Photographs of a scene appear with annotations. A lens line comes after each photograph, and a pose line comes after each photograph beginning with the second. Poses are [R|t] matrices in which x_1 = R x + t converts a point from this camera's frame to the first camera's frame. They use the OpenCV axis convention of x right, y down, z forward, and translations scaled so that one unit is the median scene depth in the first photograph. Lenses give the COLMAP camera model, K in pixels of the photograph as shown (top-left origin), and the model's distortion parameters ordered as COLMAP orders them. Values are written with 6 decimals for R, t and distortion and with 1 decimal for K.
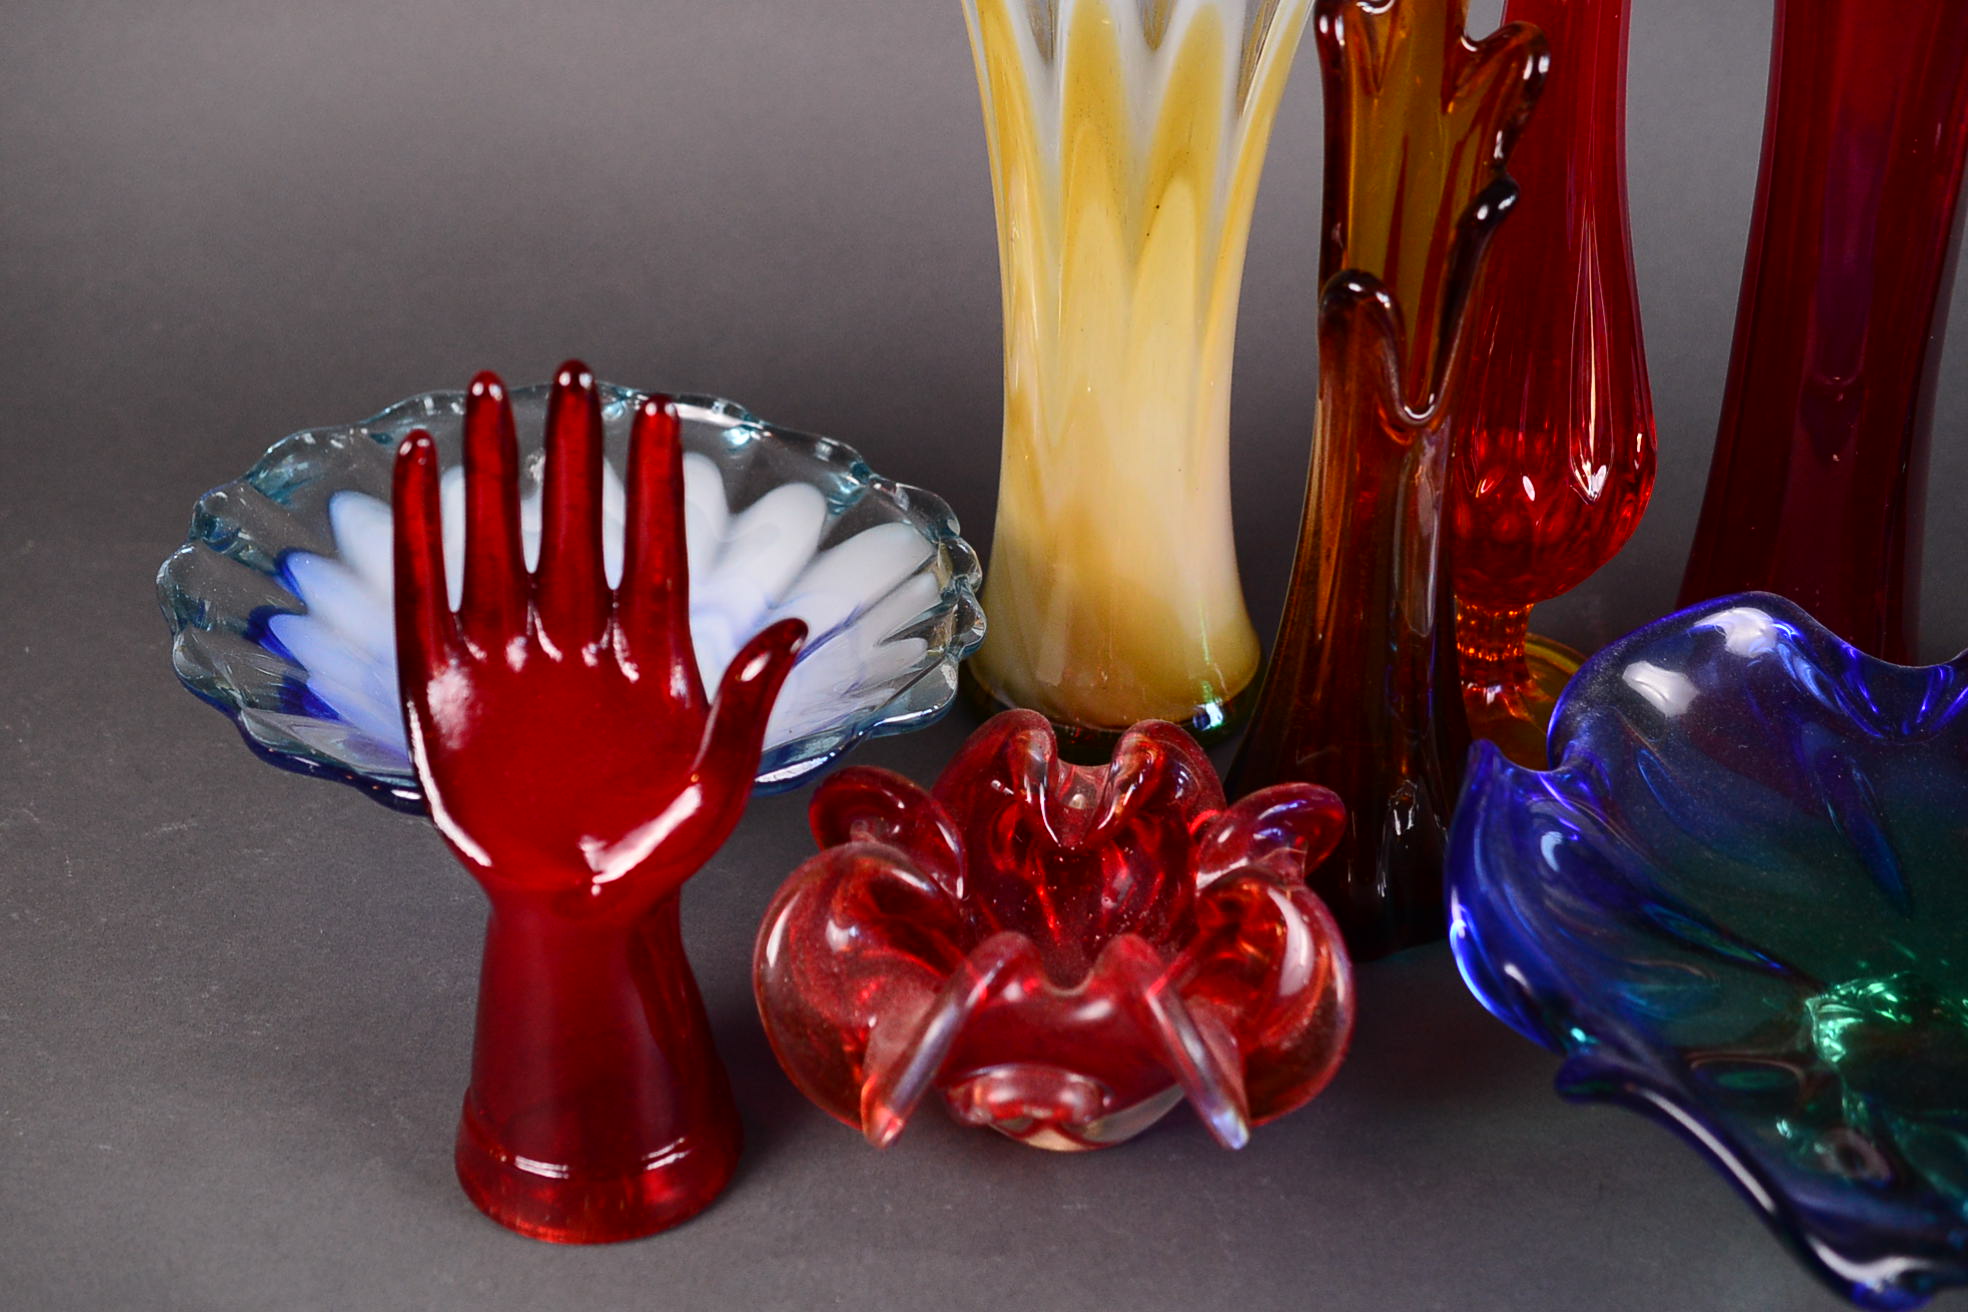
lens RADIAL K [[3451.5, 0, 984.0], [0, 3451.5, 656.0], [0, 0, 1]] dist [0.064918, -0.163329]
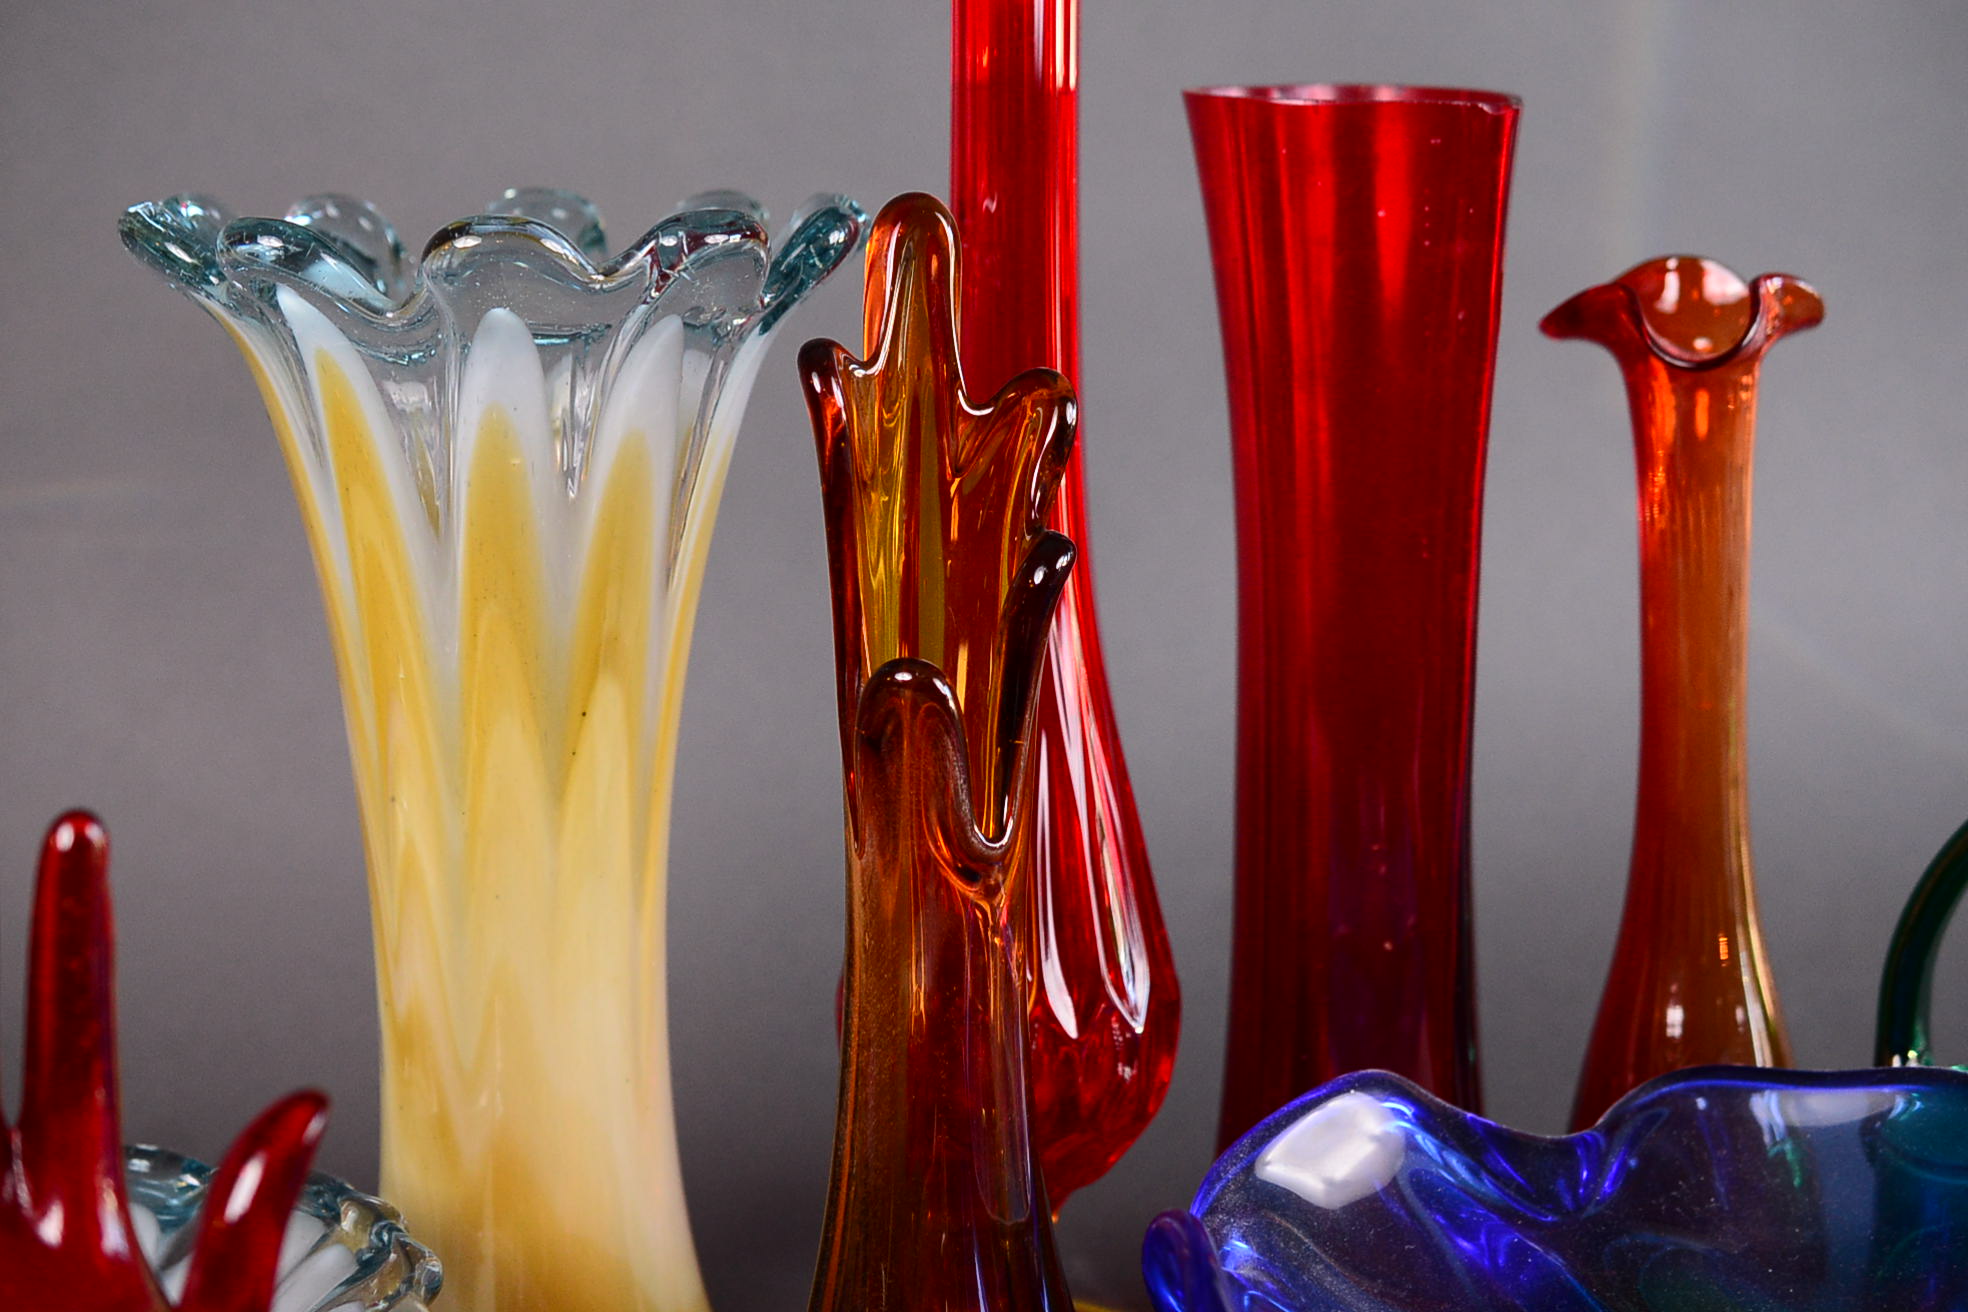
lens RADIAL K [[3451.5, 0, 984.0], [0, 3451.5, 656.0], [0, 0, 1]] dist [0.064918, -0.163329]
pose [[0.936315, -0.081889, 0.341479, -0.140982], [0.204348, 0.917883, -0.340195, 0.156148], [-0.285579, 0.388310, 0.876162, 0.265316]]
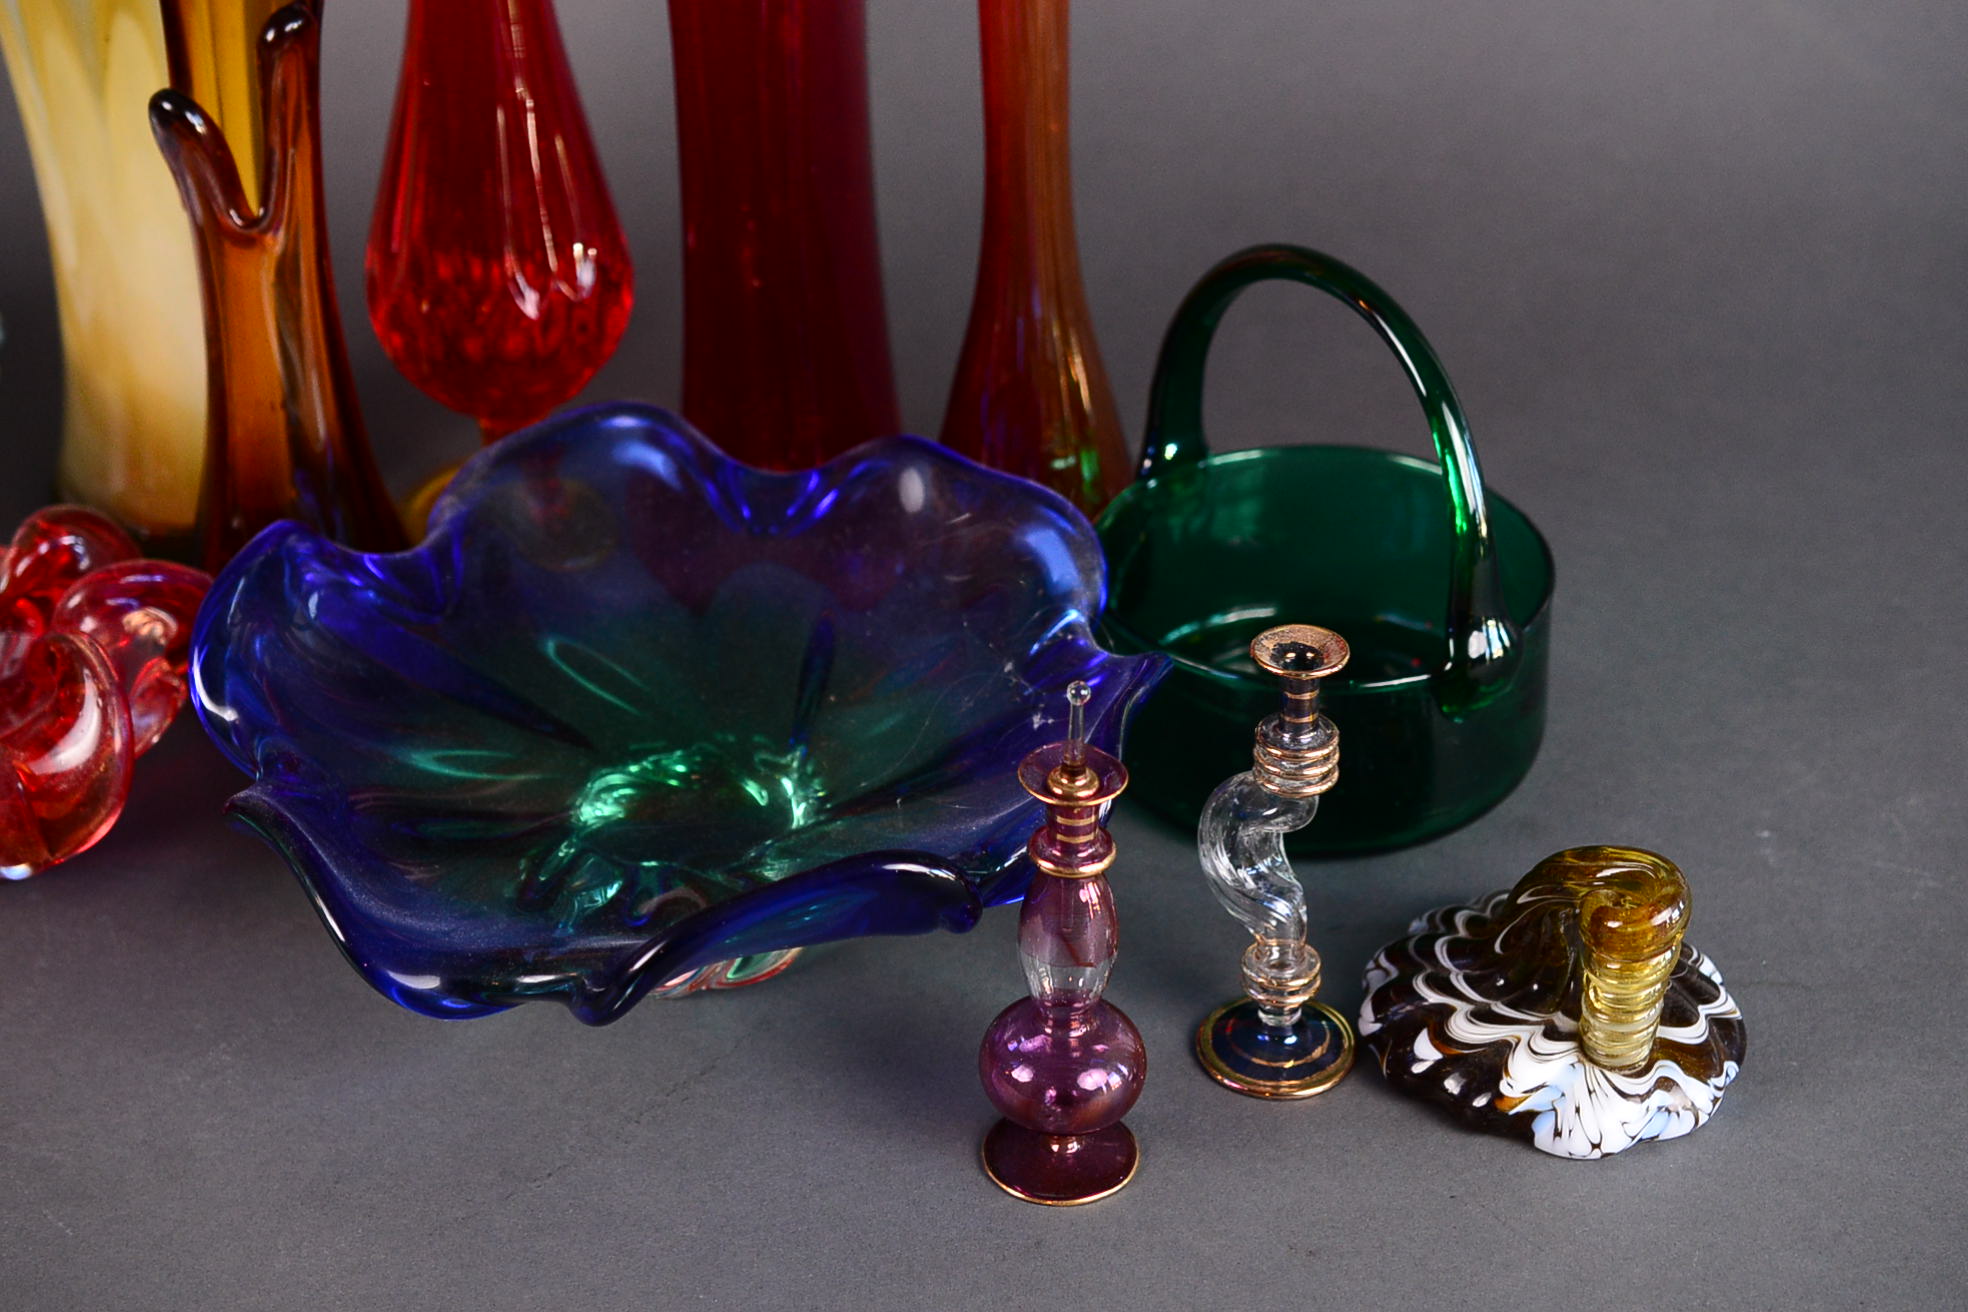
lens RADIAL K [[3451.5, 0, 984.0], [0, 3451.5, 656.0], [0, 0, 1]] dist [0.064918, -0.163329]
pose [[0.998249, 0.025241, -0.053489, 0.400937], [-0.024224, 0.999515, 0.019576, 0.038408], [0.053957, -0.018246, 0.998377, -0.079866]]
